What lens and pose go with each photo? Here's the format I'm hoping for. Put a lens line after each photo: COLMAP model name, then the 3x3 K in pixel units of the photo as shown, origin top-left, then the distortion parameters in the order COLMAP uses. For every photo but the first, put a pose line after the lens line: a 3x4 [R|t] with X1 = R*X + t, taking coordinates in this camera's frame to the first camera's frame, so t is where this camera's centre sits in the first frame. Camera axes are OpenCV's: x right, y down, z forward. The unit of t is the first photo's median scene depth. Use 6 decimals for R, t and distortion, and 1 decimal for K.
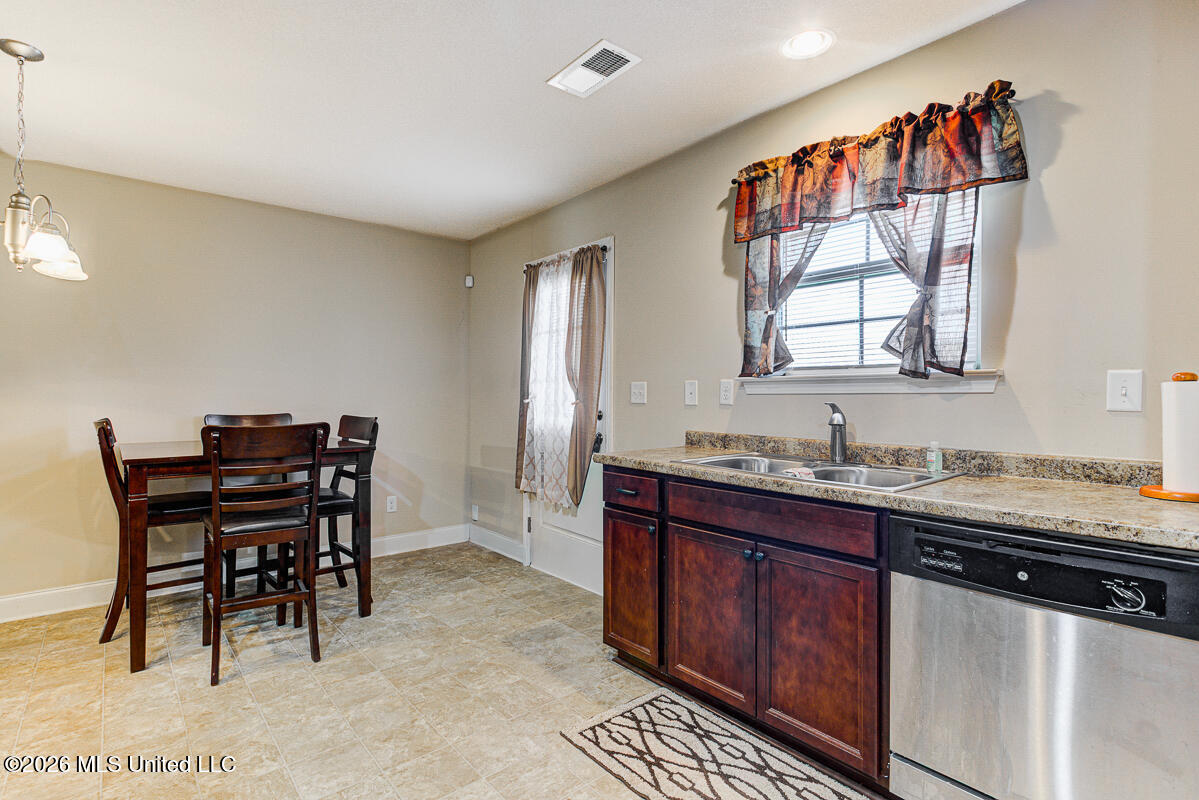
lens RADIAL K [[583.0, 0, 597.2], [0, 583.0, 400.1], [0, 0, 1]] dist [-0.006674, 0.005146]
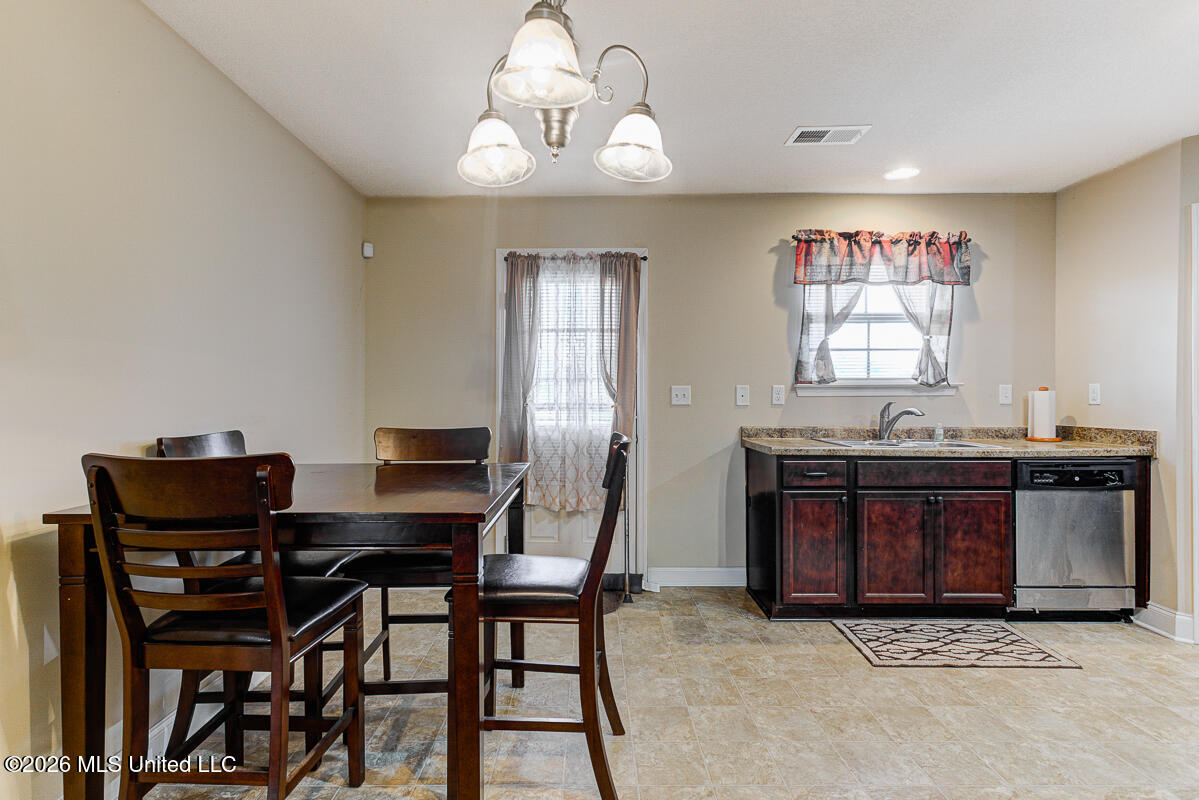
lens RADIAL K [[583.0, 0, 581.9], [0, 583.0, 400.3], [0, 0, 1]] dist [-0.006674, 0.005146]
pose [[0.642528, -0.005551, 0.766242, -1.411662], [0.008775, 0.999961, -0.000114, -0.007326], [-0.766212, 0.006798, 0.642552, 0.664683]]
